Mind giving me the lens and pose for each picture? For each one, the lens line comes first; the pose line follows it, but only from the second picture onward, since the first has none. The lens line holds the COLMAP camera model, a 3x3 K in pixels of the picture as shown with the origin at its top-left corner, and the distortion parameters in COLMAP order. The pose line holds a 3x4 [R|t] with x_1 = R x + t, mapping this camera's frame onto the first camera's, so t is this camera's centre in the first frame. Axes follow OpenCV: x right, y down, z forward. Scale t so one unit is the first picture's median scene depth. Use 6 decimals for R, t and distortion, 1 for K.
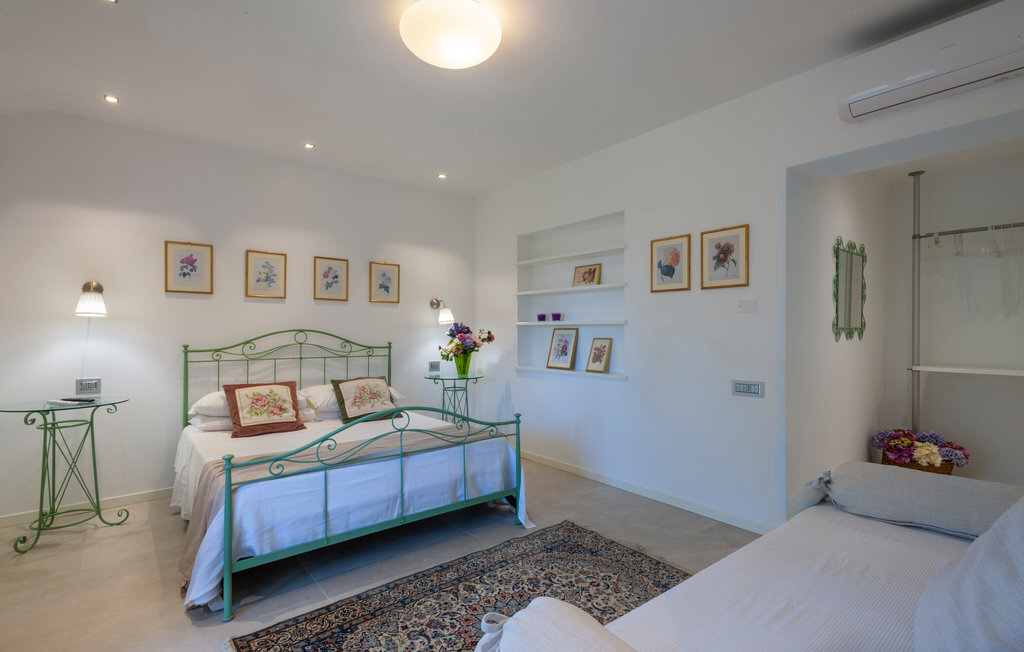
lens RADIAL K [[476.2, 0, 511.0], [0, 476.2, 328.1], [0, 0, 1]] dist [-0.000042, -0.000237]
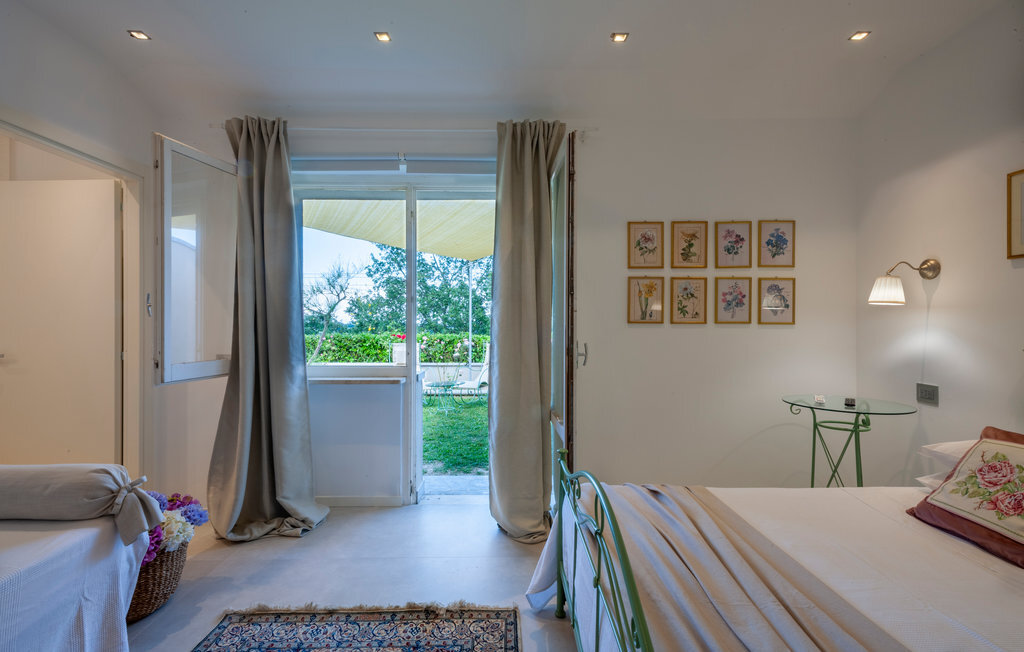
lens RADIAL K [[476.2, 0, 511.3], [0, 476.2, 326.9], [0, 0, 1]] dist [-0.000042, -0.000237]
pose [[-0.629510, 0.000912, -0.776992, 0.149665], [-0.001097, 0.999997, 0.002062, 0.009538], [0.776991, 0.002151, -0.629507, 0.990502]]
